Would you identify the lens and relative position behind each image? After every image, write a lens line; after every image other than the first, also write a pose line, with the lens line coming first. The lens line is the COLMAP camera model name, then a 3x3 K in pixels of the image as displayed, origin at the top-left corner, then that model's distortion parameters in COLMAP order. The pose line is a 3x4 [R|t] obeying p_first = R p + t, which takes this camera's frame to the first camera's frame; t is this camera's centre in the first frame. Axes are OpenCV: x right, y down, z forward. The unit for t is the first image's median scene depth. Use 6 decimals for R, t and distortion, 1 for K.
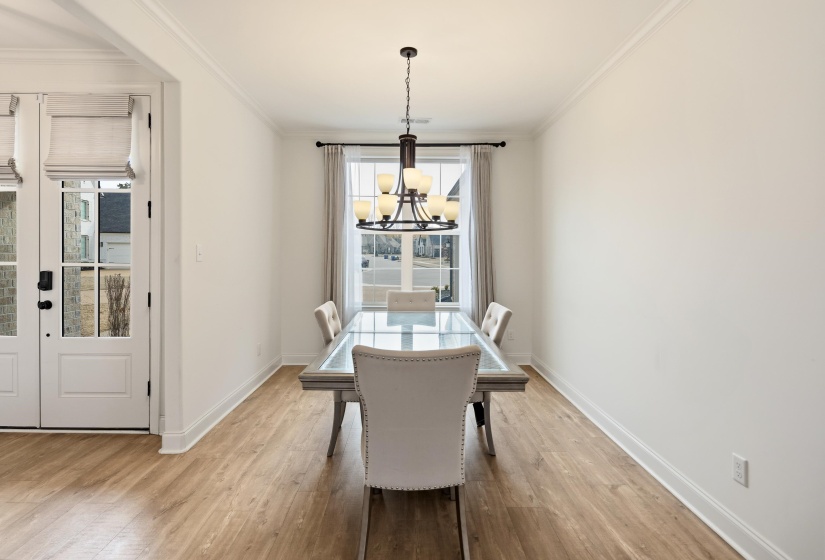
lens RADIAL K [[396.7, 0, 423.6], [0, 396.7, 256.4], [0, 0, 1]] dist [0.001000, -0.002829]
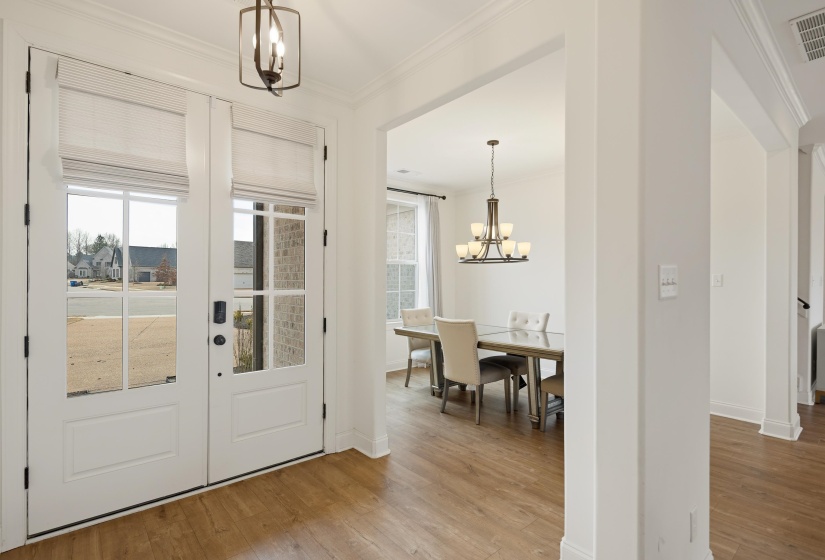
lens RADIAL K [[396.7, 0, 404.4], [0, 396.7, 277.7], [0, 0, 1]] dist [0.001000, -0.002829]
pose [[0.777384, 0.000117, 0.629026, -1.187815], [0.004230, 0.999976, -0.005414, -0.007937], [-0.629012, 0.006870, 0.777365, 0.065218]]
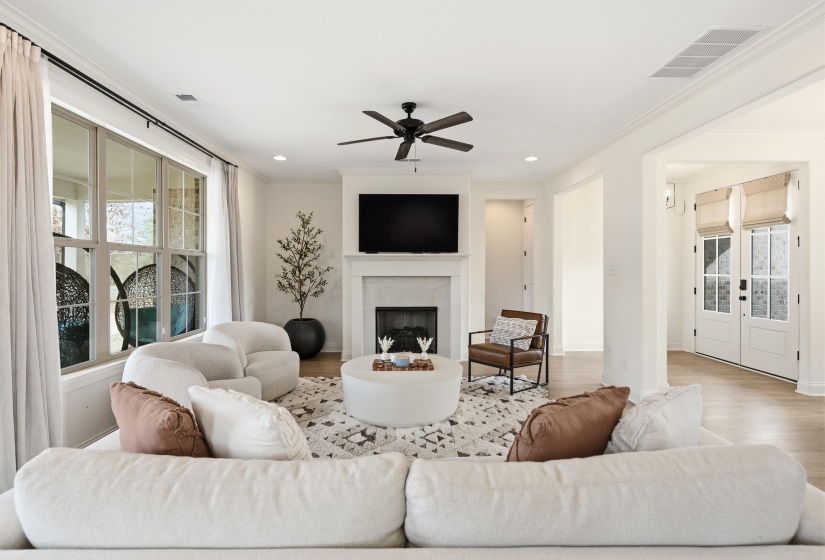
lens RADIAL K [[396.7, 0, 406.0], [0, 396.7, 273.1], [0, 0, 1]] dist [0.001000, -0.002829]
pose [[-0.011582, 0.003193, -0.999928, 0.899163], [-0.002420, 0.999992, 0.003221, 0.004642], [0.999930, 0.002458, -0.011574, -0.539958]]
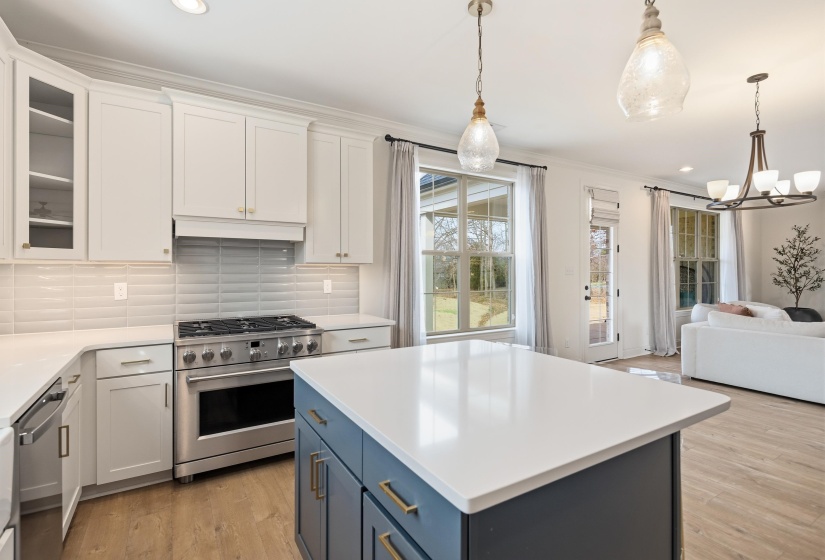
lens RADIAL K [[396.7, 0, 405.7], [0, 396.7, 269.6], [0, 0, 1]] dist [0.001000, -0.002829]
pose [[-0.871282, -0.004817, -0.490760, 2.452338], [-0.005884, 0.999982, 0.000632, 0.009333], [0.490748, 0.003438, -0.871295, -0.075777]]
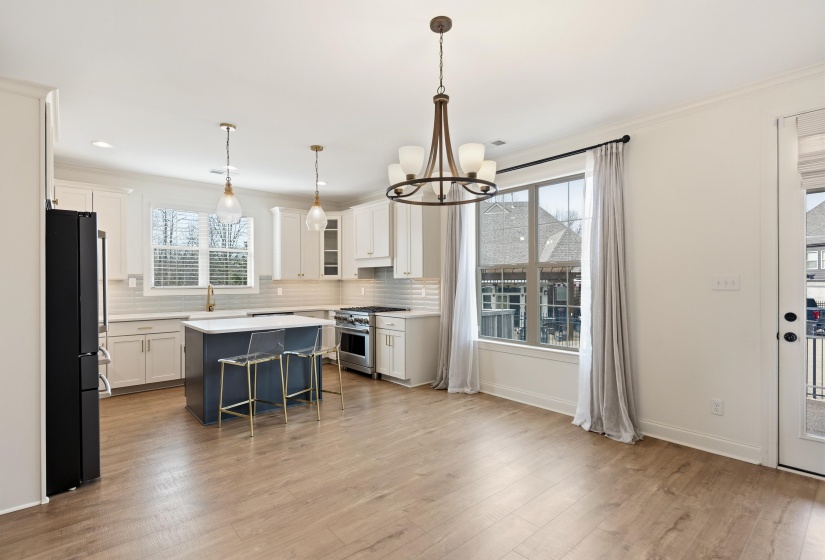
lens RADIAL K [[396.7, 0, 407.5], [0, 396.7, 281.9], [0, 0, 1]] dist [0.001000, -0.002829]
pose [[-0.636387, -0.001919, 0.771367, 0.615661], [0.003469, 0.999980, 0.005349, 0.000778], [-0.771362, 0.006080, -0.636368, 0.015200]]
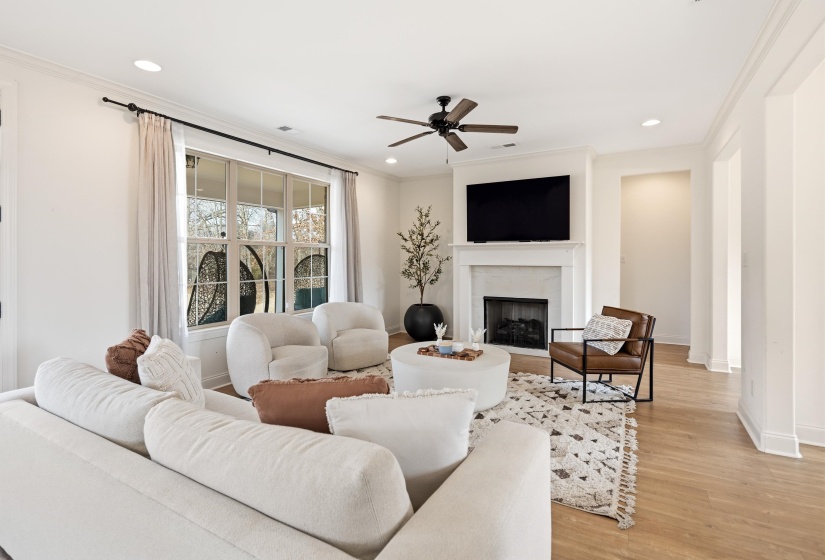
lens RADIAL K [[396.7, 0, 410.5], [0, 396.7, 260.8], [0, 0, 1]] dist [0.001000, -0.002829]
pose [[-0.514998, -0.001344, -0.857190, 0.806877], [-0.004786, 0.999988, 0.001307, 0.002143], [0.857178, 0.004776, -0.514998, -0.001781]]
